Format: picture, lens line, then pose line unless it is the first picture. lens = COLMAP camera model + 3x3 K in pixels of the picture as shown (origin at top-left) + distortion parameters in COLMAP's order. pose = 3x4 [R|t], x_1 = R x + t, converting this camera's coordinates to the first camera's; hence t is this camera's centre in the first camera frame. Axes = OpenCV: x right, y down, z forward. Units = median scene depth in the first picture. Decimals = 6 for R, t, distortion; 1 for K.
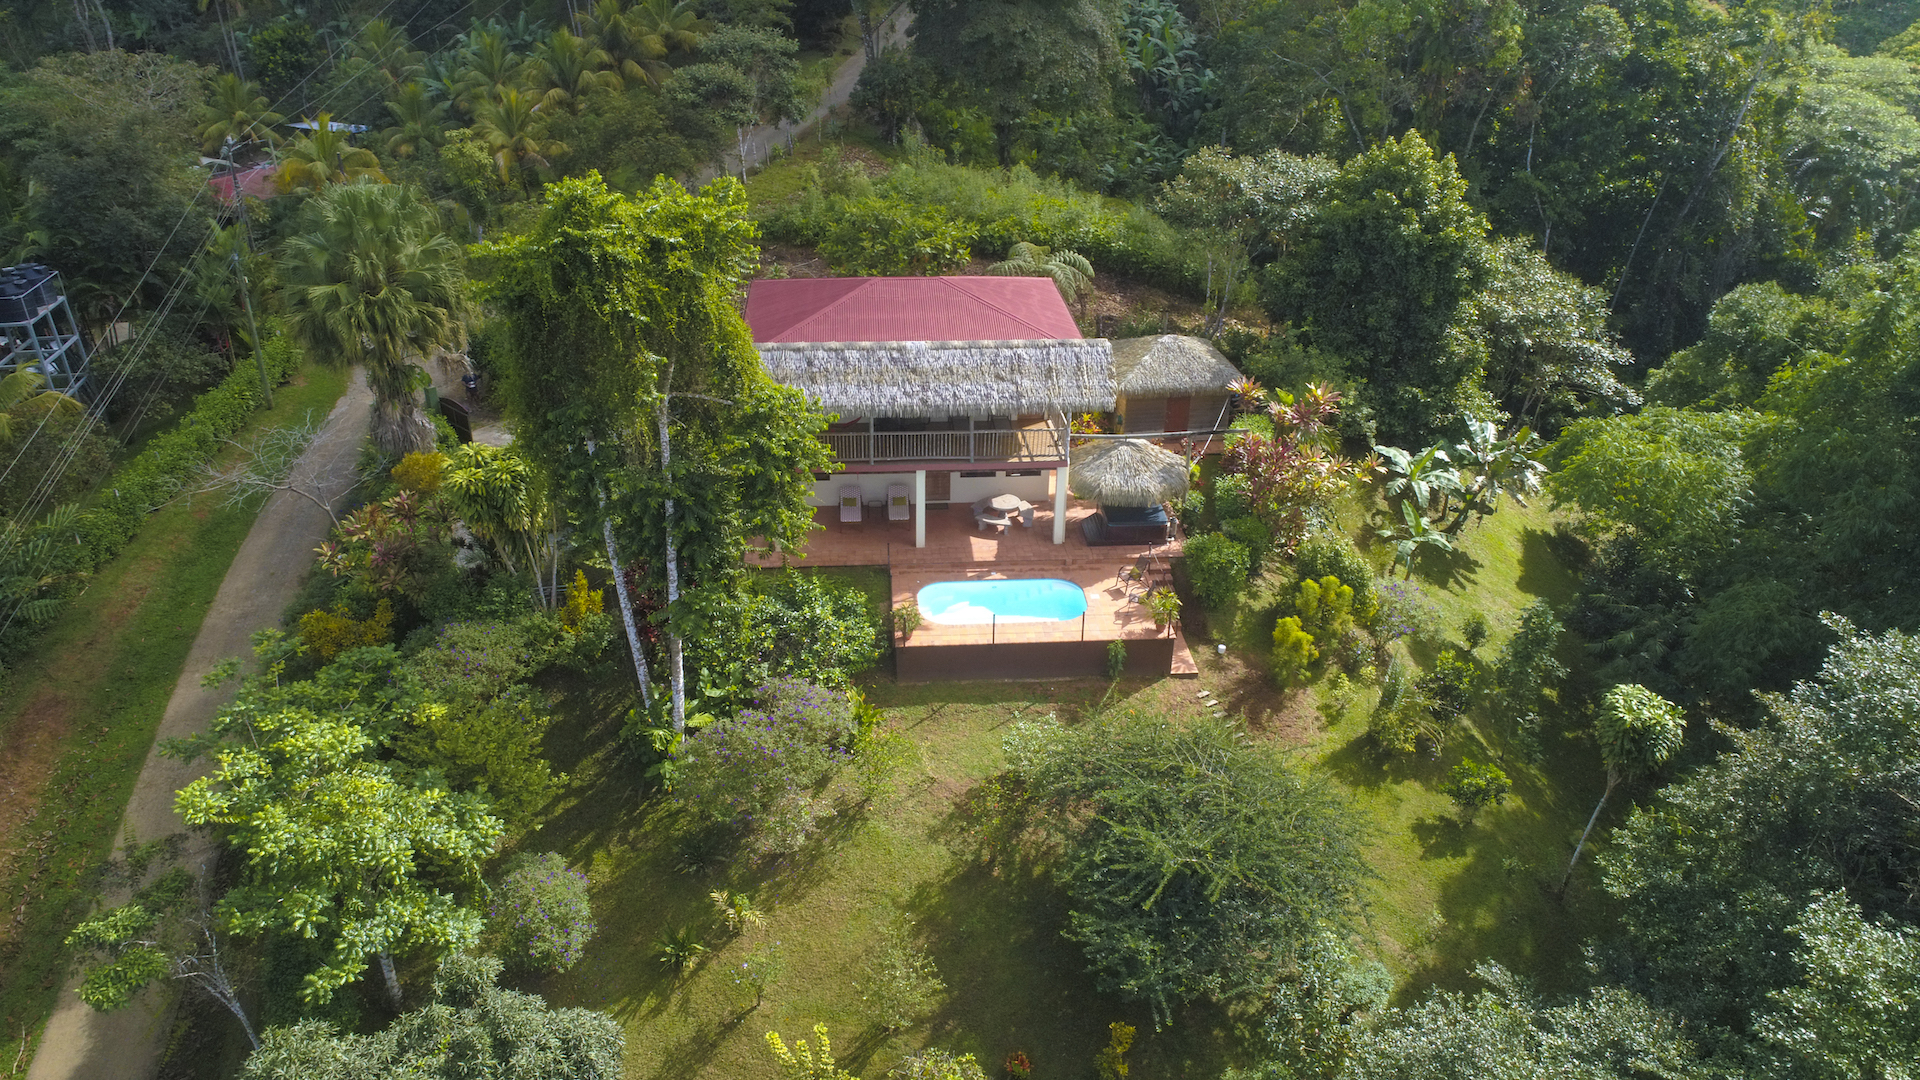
lens RADIAL K [[1287.7, 0, 960.0], [0, 1287.7, 540.0], [0, 0, 1]] dist [0.003290, -0.000767]
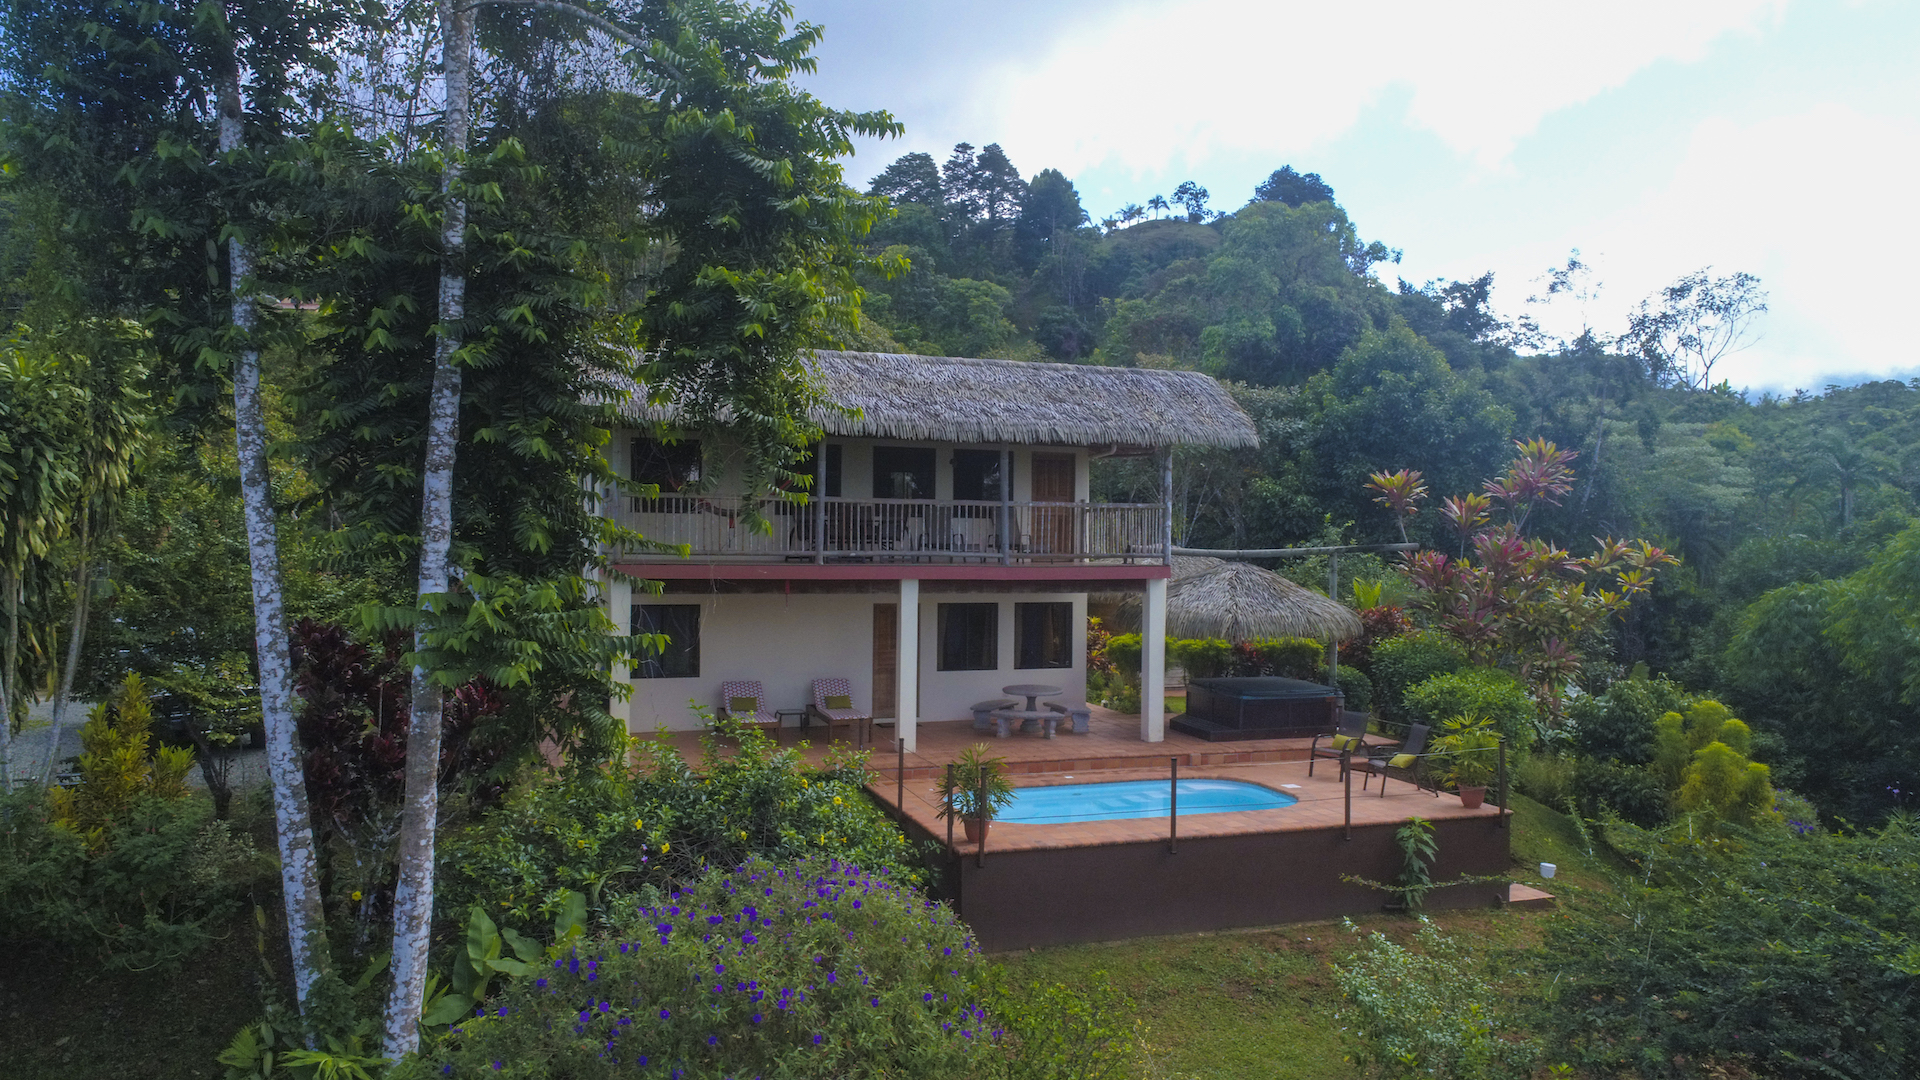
lens RADIAL K [[1287.7, 0, 960.0], [0, 1287.7, 540.0], [0, 0, 1]] dist [0.003290, -0.000767]
pose [[0.968653, -0.002269, 0.248407, -0.136352], [0.115843, 0.888704, -0.443606, 0.157746], [-0.219754, 0.458477, 0.861108, 0.531182]]
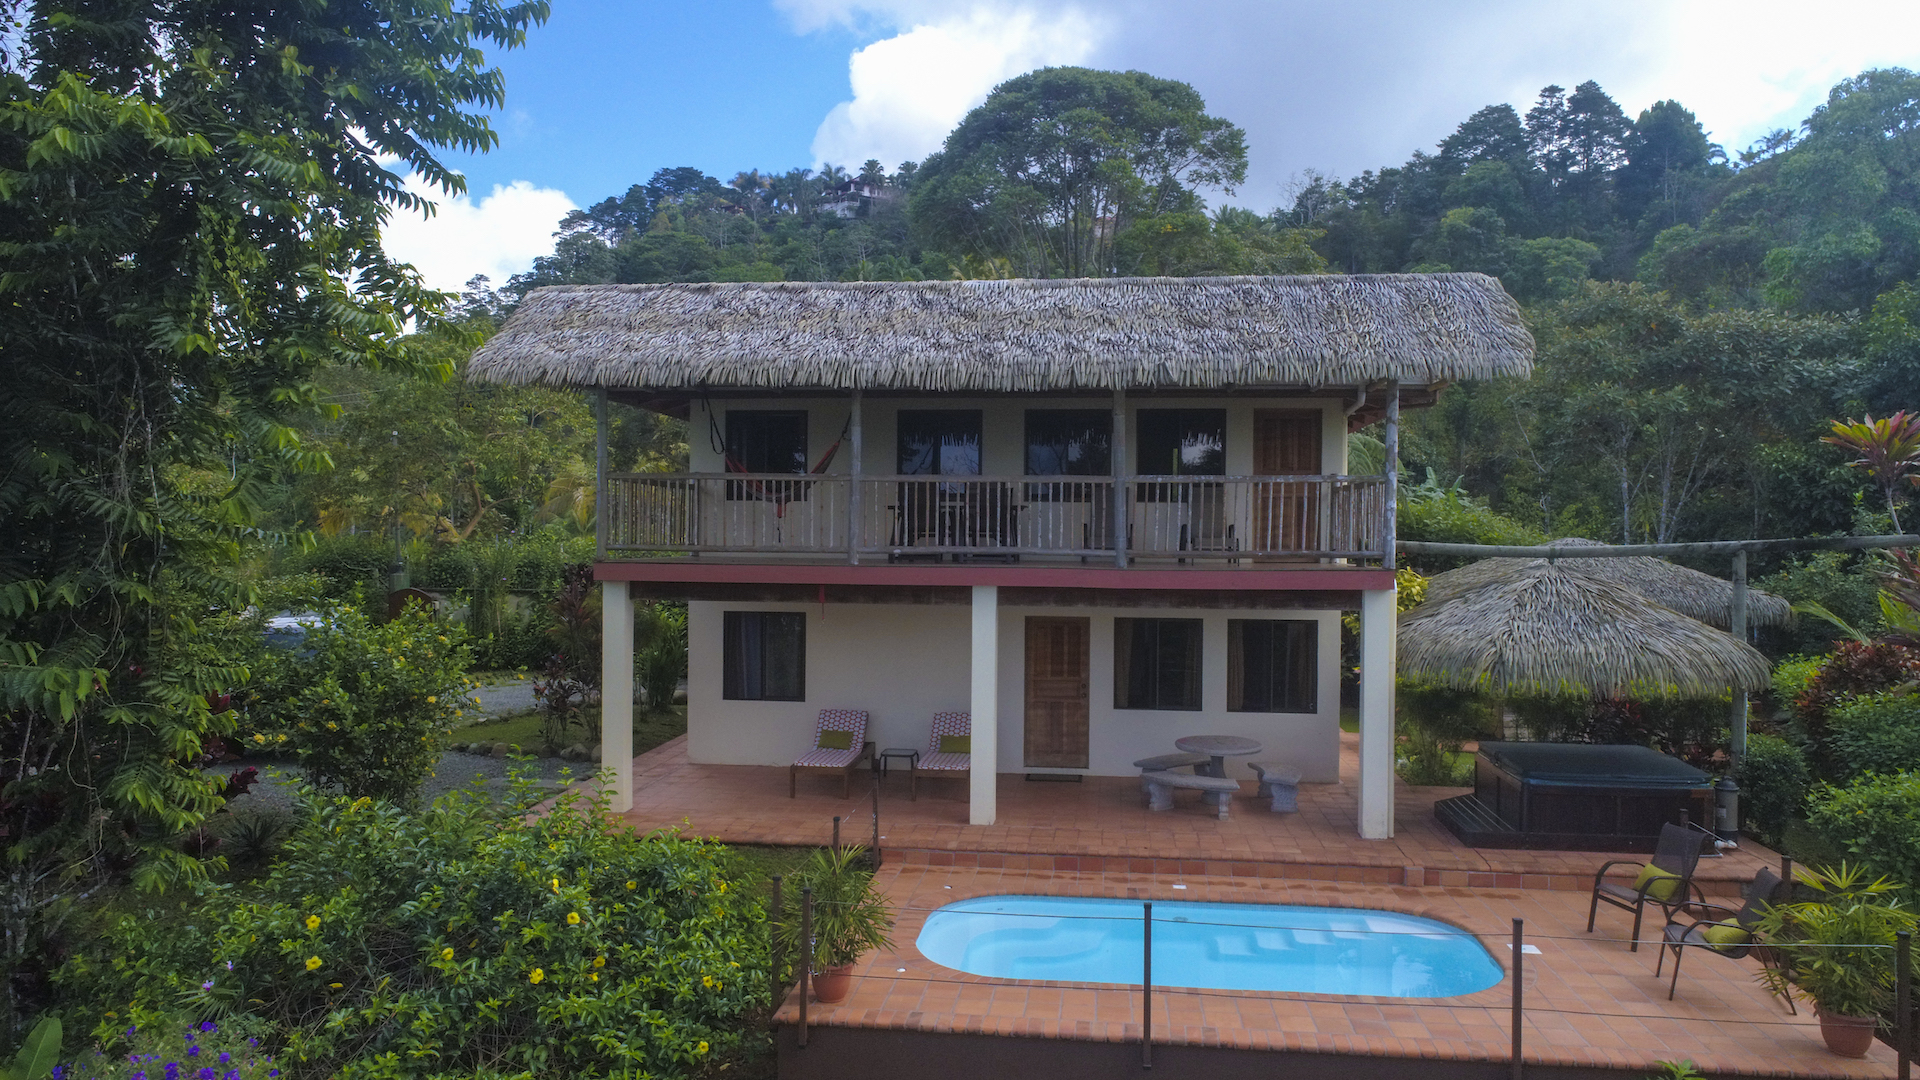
lens RADIAL K [[1287.7, 0, 960.0], [0, 1287.7, 540.0], [0, 0, 1]] dist [0.003290, -0.000767]
pose [[0.980038, -0.004964, -0.198746, 0.036407], [-0.086479, 0.889510, -0.448657, 0.098514], [0.179014, 0.456888, 0.871325, 0.650893]]
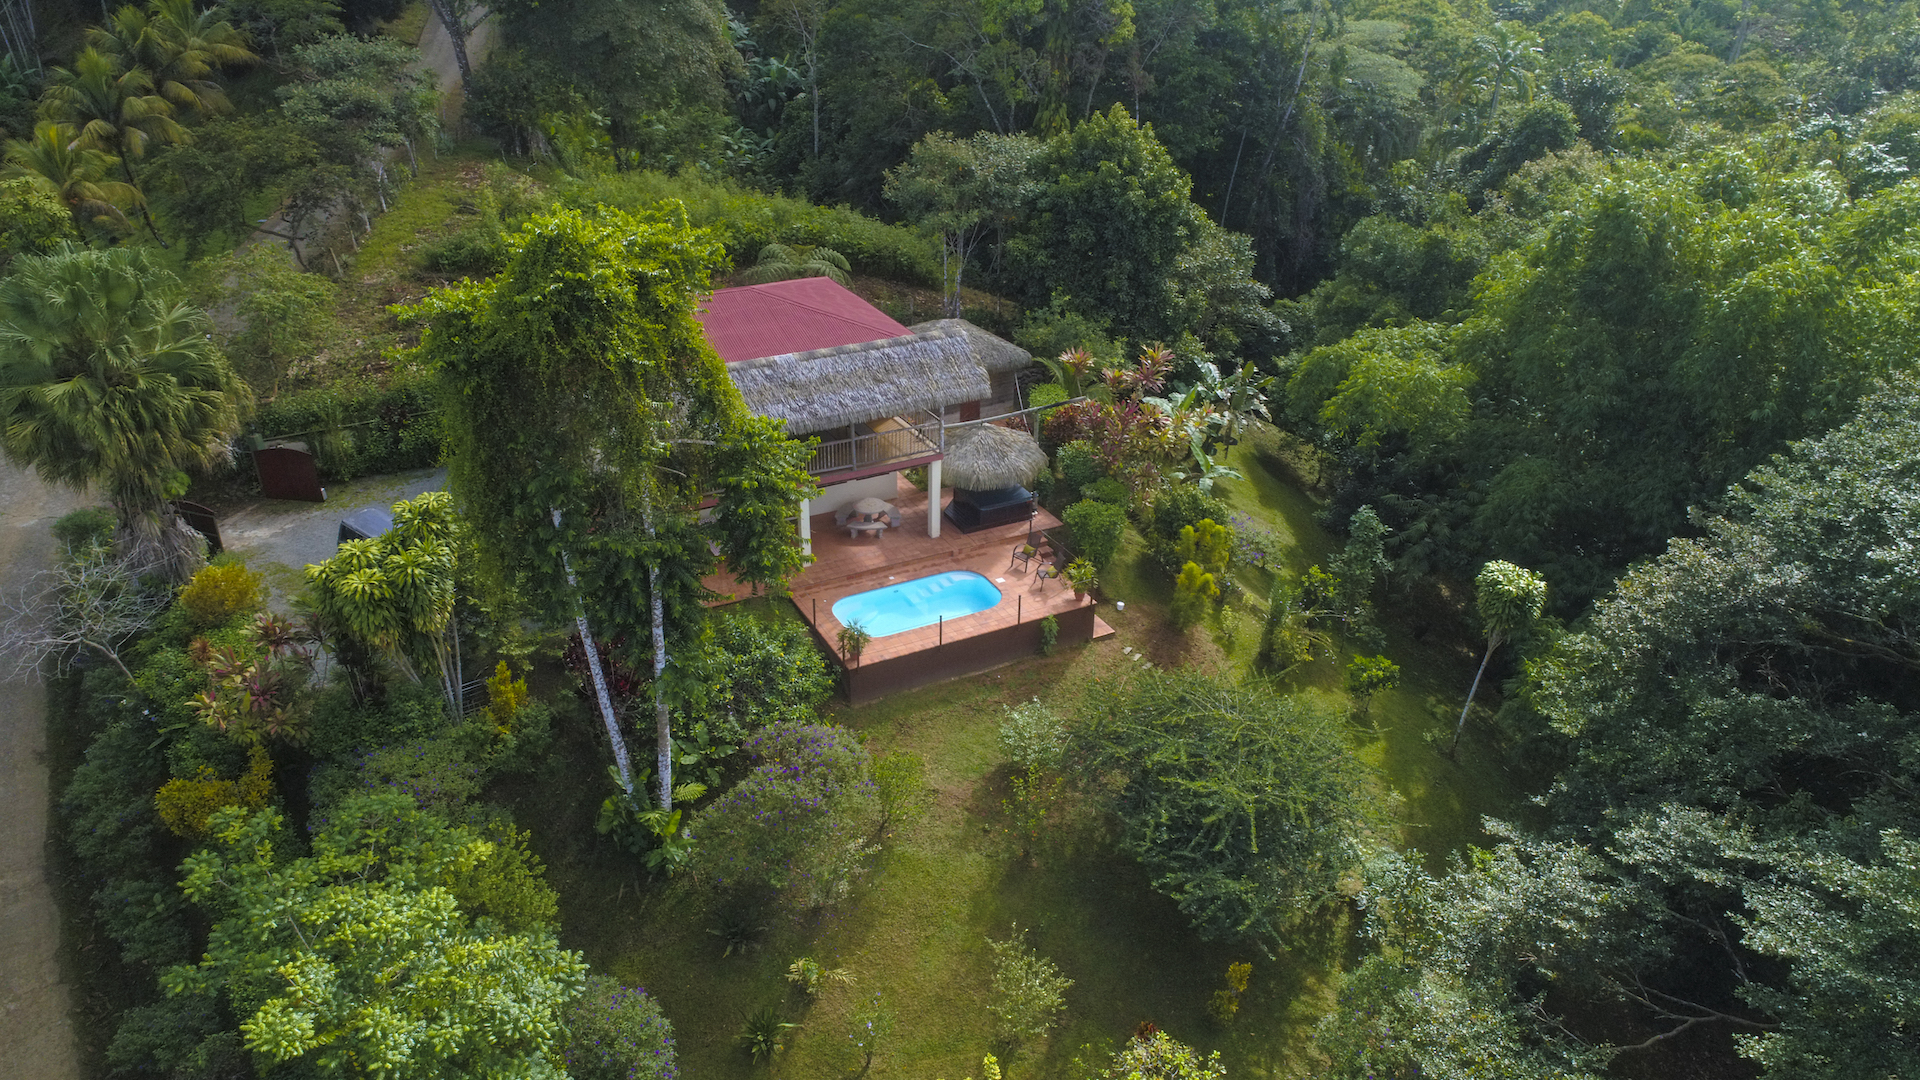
lens RADIAL K [[1287.7, 0, 960.0], [0, 1287.7, 540.0], [0, 0, 1]] dist [0.003290, -0.000767]
pose [[0.918763, -0.181896, 0.350412, -0.262387], [0.179128, 0.982988, 0.040596, -0.032685], [-0.351835, 0.025471, 0.935715, 0.057633]]
